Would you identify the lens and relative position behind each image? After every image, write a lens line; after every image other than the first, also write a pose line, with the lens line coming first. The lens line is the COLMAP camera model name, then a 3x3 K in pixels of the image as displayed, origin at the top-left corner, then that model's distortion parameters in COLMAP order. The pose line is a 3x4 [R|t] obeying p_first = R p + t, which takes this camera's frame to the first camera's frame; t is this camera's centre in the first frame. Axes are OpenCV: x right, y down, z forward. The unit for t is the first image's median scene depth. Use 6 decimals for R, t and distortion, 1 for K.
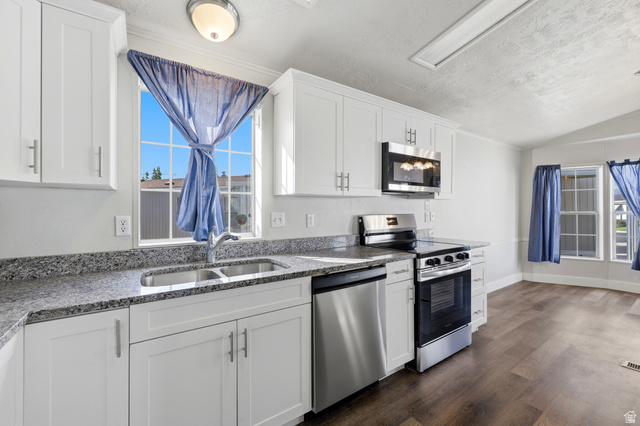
lens RADIAL K [[260.6, 0, 324.4], [0, 260.6, 208.5], [0, 0, 1]] dist [0.003937, 0.000261]
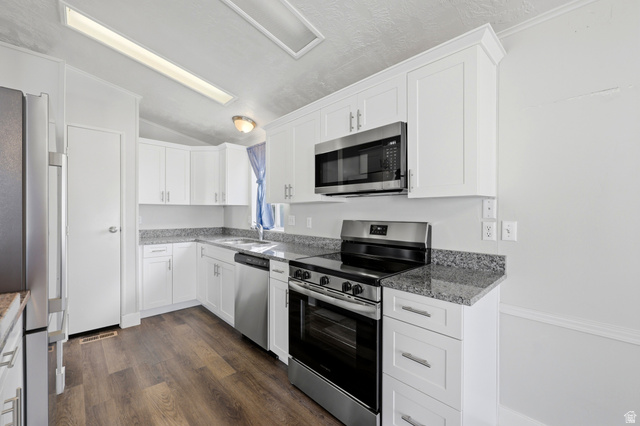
lens RADIAL K [[260.6, 0, 320.9], [0, 260.6, 215.1], [0, 0, 1]] dist [0.003937, 0.000261]
pose [[0.165787, 0.007429, -0.986134, 1.304260], [-0.009716, 0.999935, 0.005899, 0.001540], [0.986114, 0.008603, 0.165848, 0.922748]]
